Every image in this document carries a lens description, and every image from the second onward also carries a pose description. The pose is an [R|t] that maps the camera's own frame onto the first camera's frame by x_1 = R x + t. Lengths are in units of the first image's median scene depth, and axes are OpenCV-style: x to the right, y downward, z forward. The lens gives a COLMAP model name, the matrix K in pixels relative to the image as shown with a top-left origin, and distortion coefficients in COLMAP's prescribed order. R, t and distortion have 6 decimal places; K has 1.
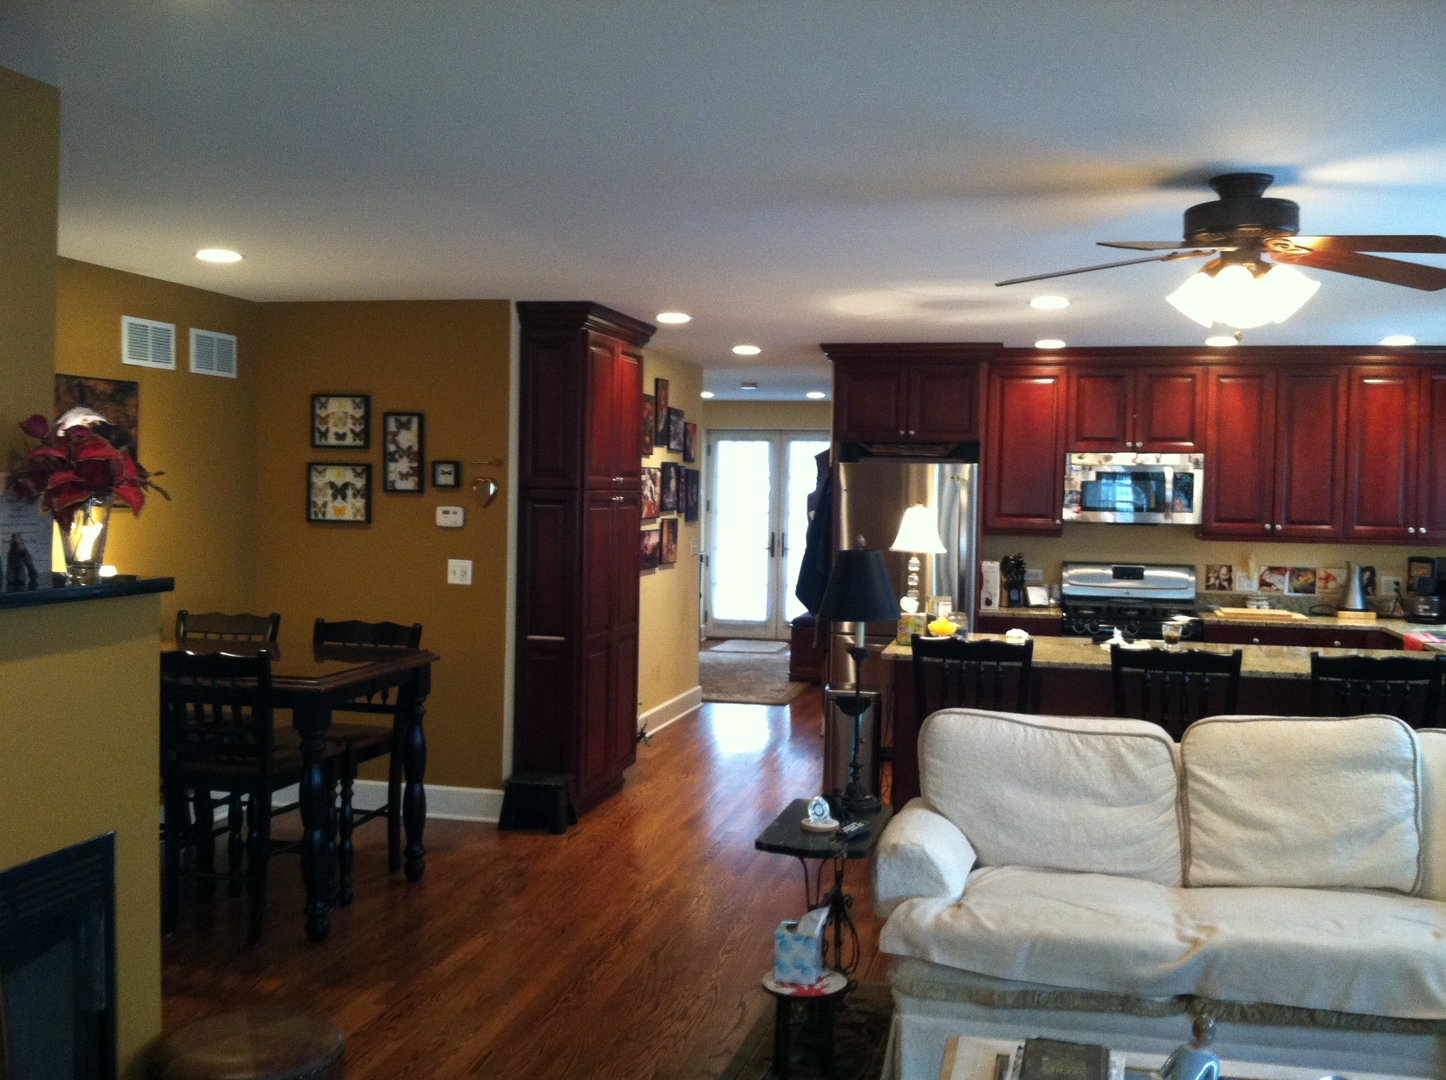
lens RADIAL K [[1363.8, 0, 729.9], [0, 1363.8, 540.6], [0, 0, 1]] dist [0.110120, -0.367968]
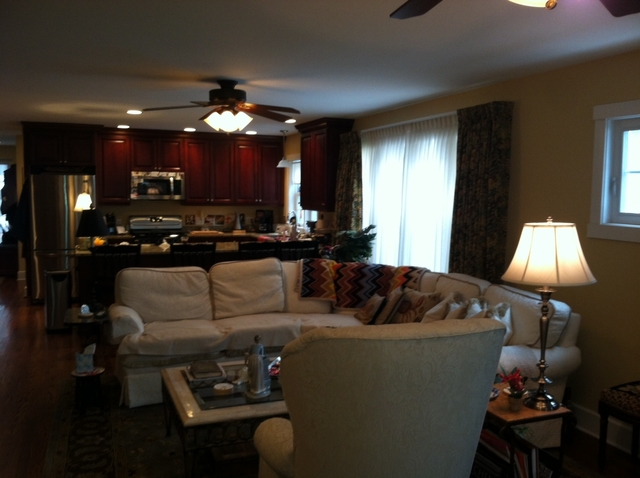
lens RADIAL K [[603.6, 0, 323.0], [0, 603.6, 239.3], [0, 0, 1]] dist [0.110120, -0.367968]
pose [[0.816831, -0.053663, 0.574375, -0.113171], [0.025637, 0.998057, 0.056788, 0.004959], [-0.576307, -0.031661, 0.816620, -0.102505]]
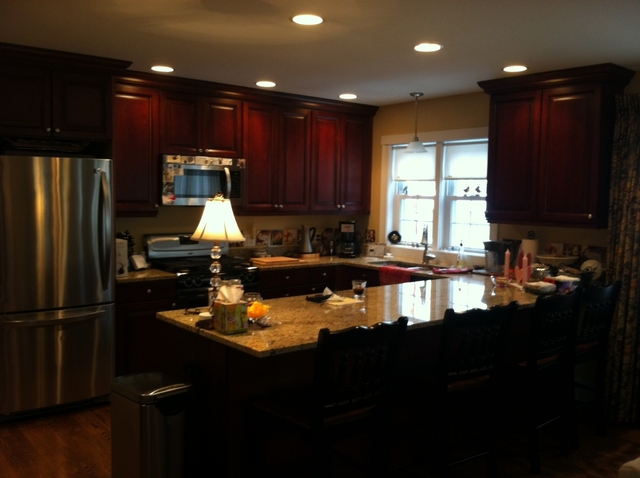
lens RADIAL K [[603.6, 0, 323.0], [0, 603.6, 239.3], [0, 0, 1]] dist [0.110120, -0.367968]
pose [[0.619031, -0.066602, 0.782538, -0.135593], [0.026595, 0.997604, 0.063868, -0.015531], [-0.784916, -0.018724, 0.619319, 0.530870]]
